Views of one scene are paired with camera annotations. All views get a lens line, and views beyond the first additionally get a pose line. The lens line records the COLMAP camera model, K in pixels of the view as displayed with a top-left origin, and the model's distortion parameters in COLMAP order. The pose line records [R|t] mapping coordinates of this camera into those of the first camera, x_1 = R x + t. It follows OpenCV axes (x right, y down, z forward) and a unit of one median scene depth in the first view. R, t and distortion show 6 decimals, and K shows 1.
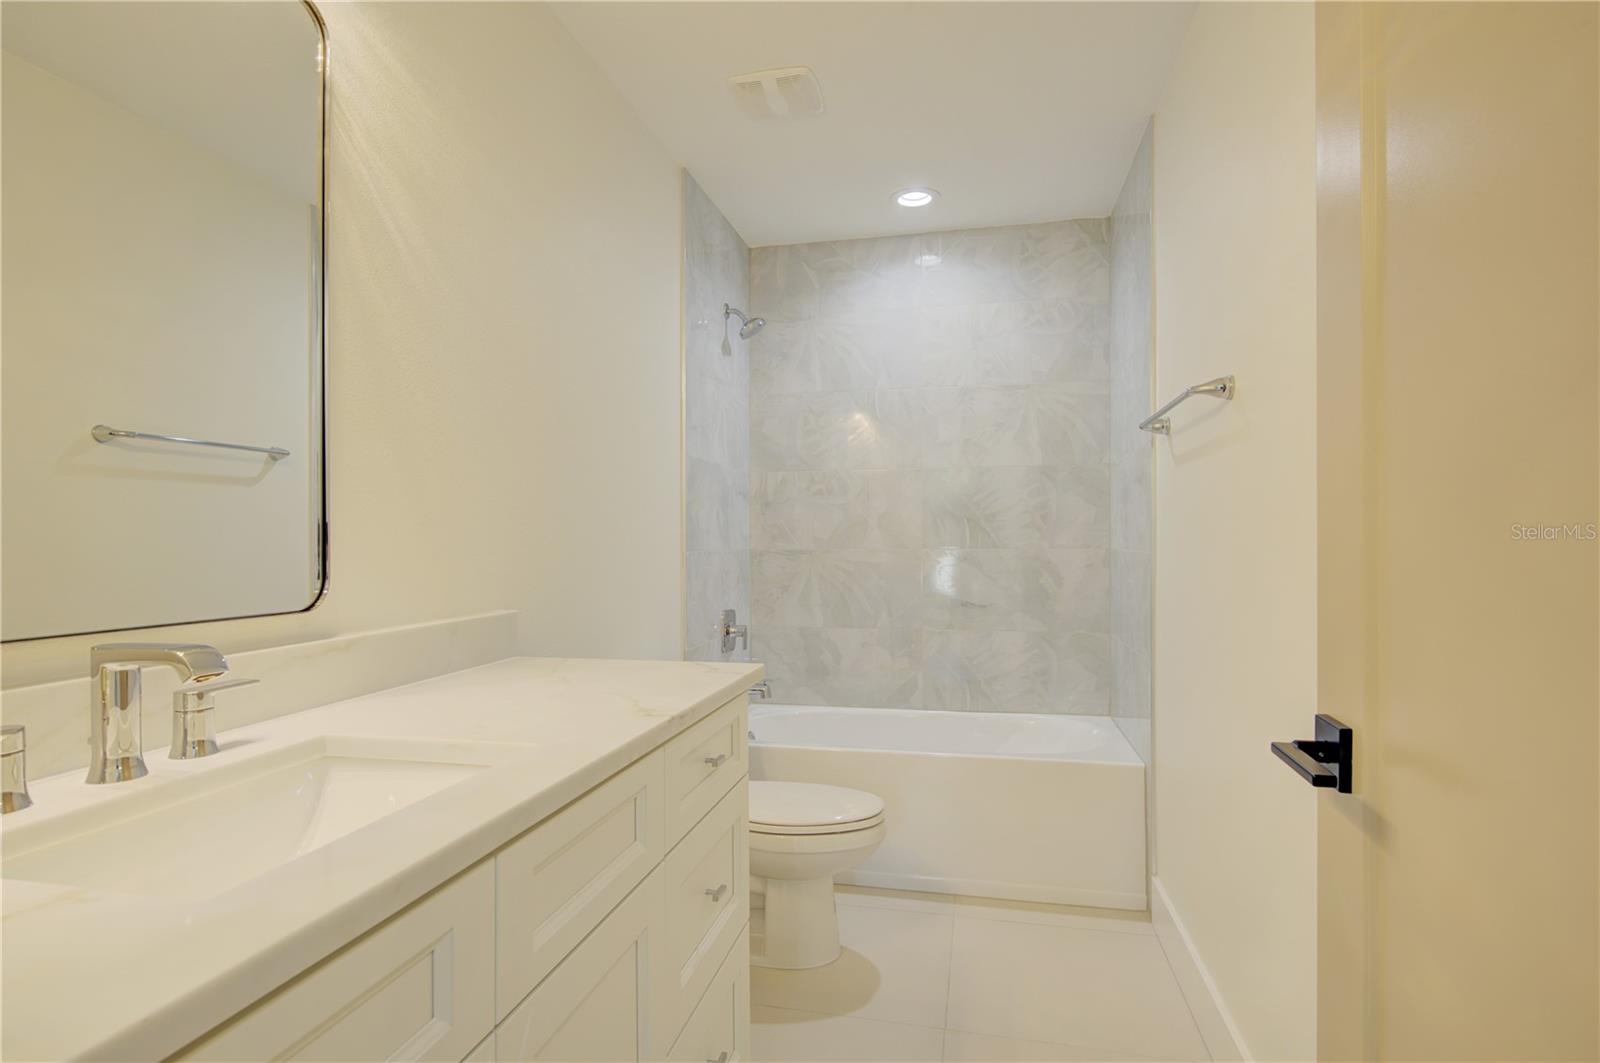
lens RADIAL K [[821.6, 0, 802.8], [0, 821.6, 538.1], [0, 0, 1]] dist [-0.002372, 0.010414]
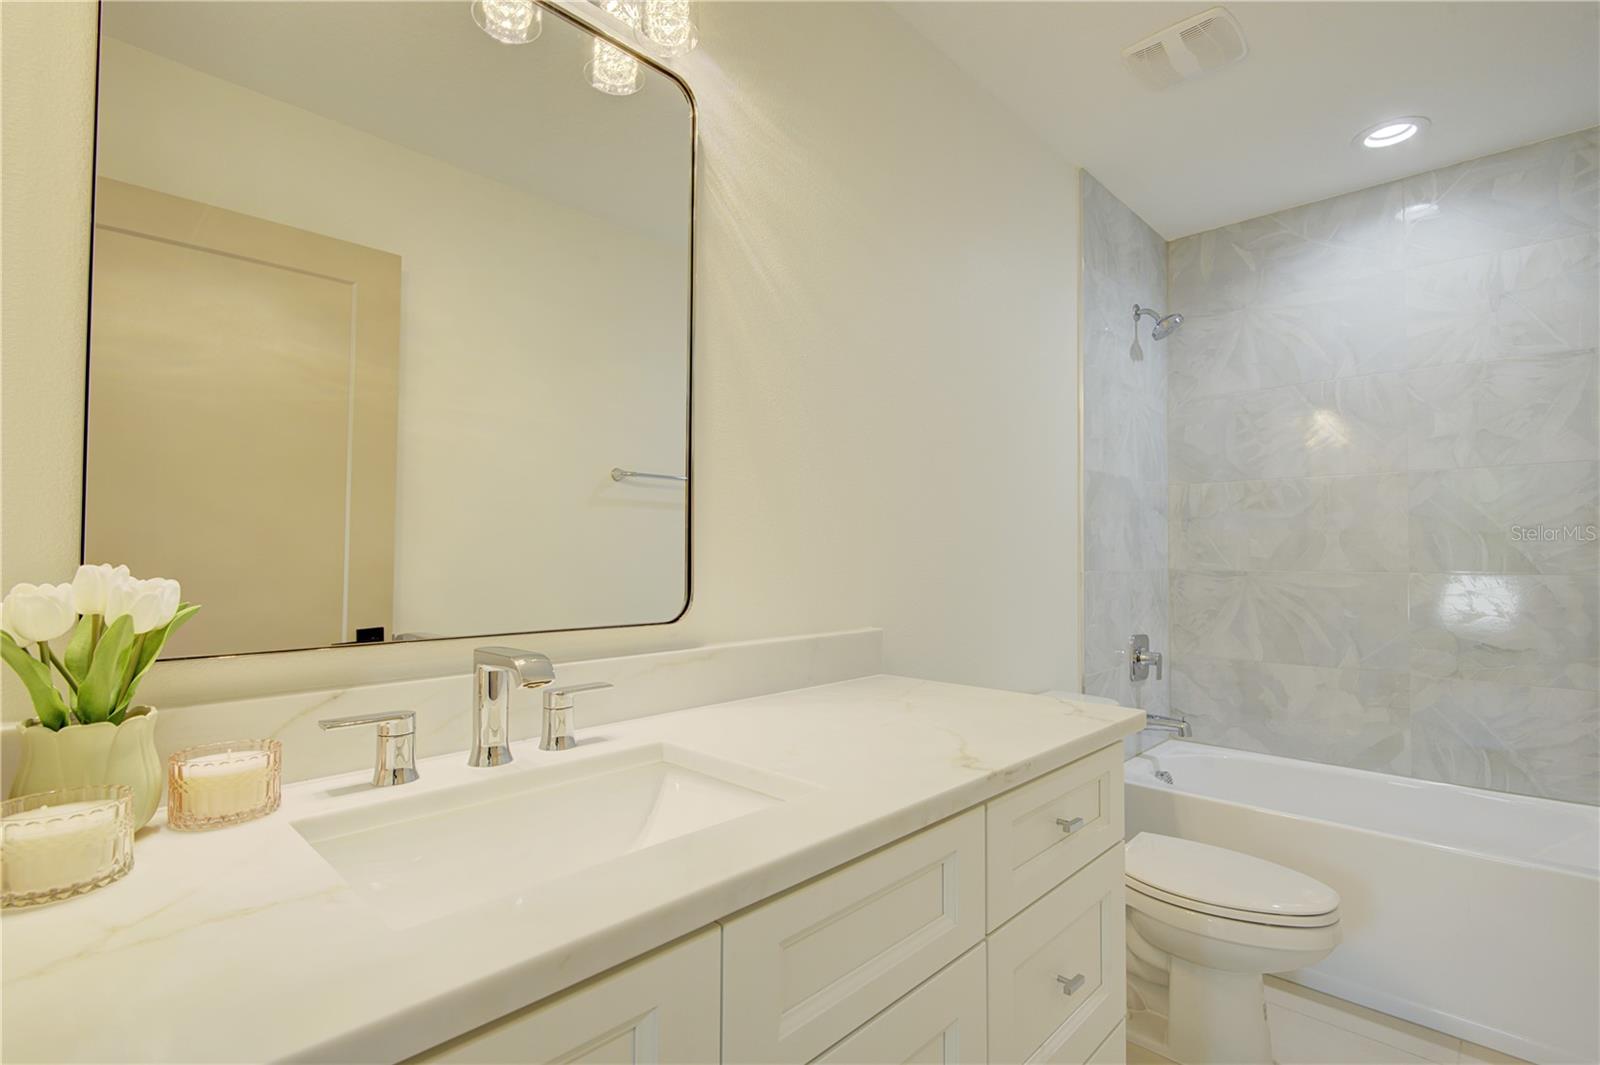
lens RADIAL K [[752.3, 0, 799.4], [0, 752.3, 535.9], [0, 0, 1]] dist [0.006105, -0.005459]
pose [[0.852156, -0.004041, -0.523272, 0.029170], [-0.007774, 0.999762, -0.020382, -0.003458], [0.523230, 0.021437, 0.851922, 0.085688]]
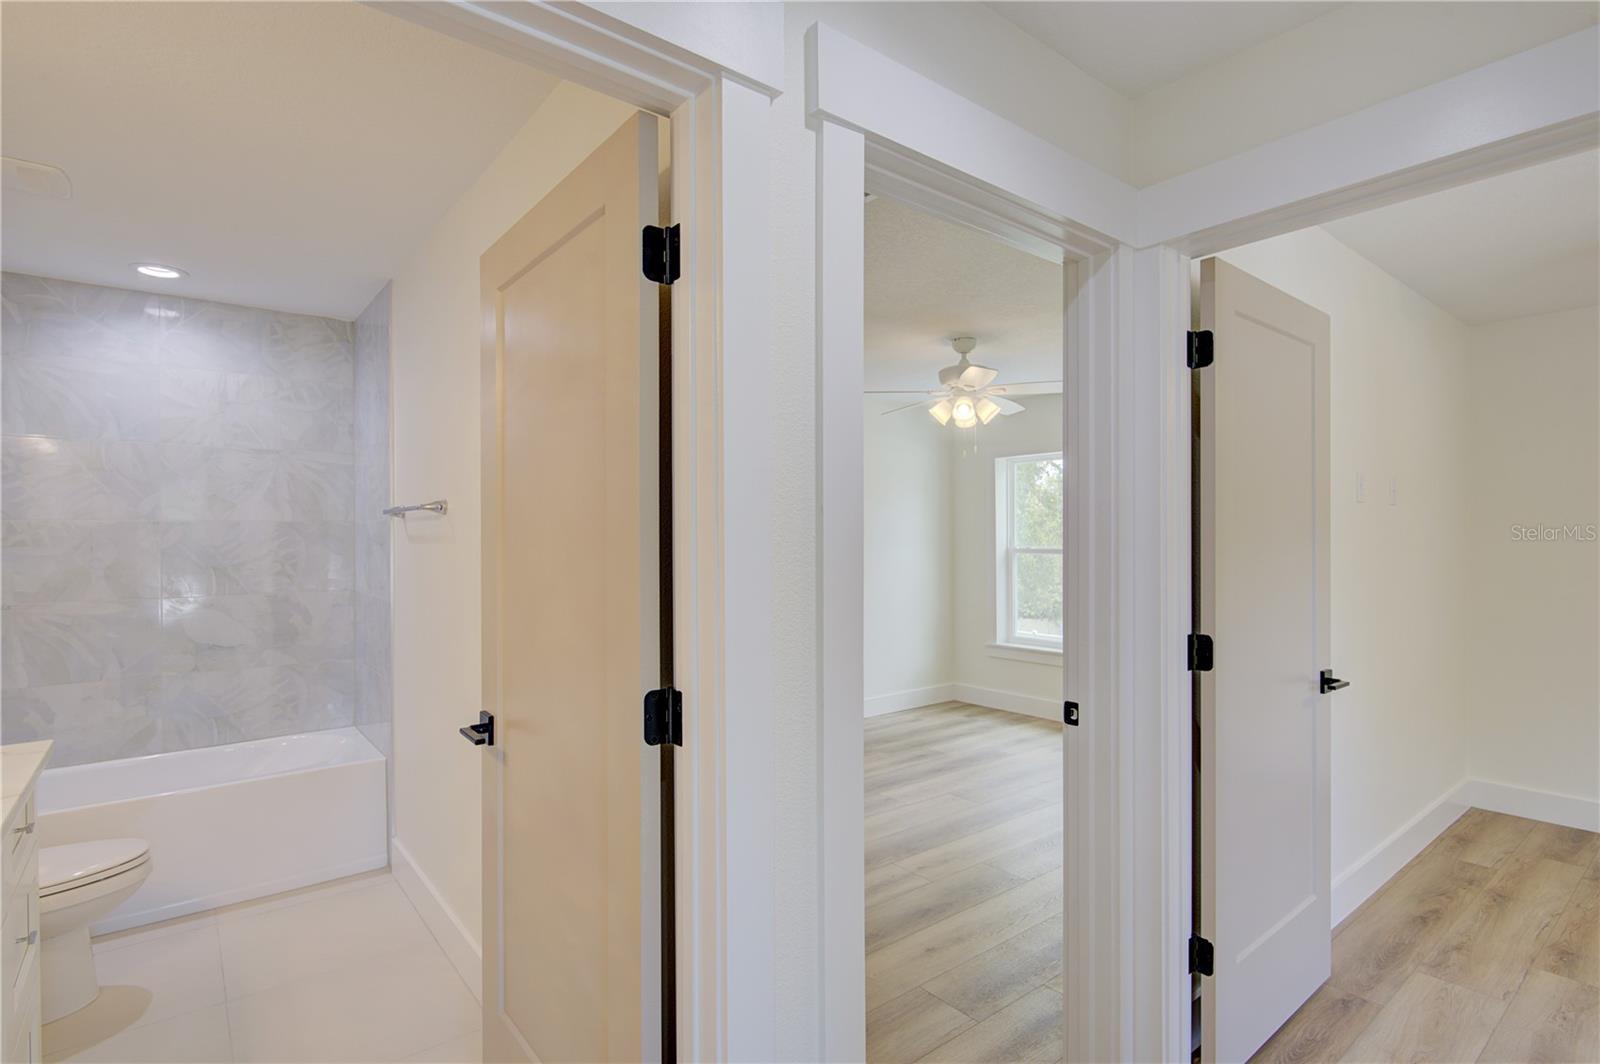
lens RADIAL K [[774.8, 0, 787.6], [0, 774.8, 534.6], [0, 0, 1]] dist [0.001818, -0.007505]
pose [[0.632561, -0.000032, 0.774511, -0.127470], [0.004231, 0.999985, -0.003414, -0.069741], [-0.774499, 0.005437, 0.632551, -0.265737]]
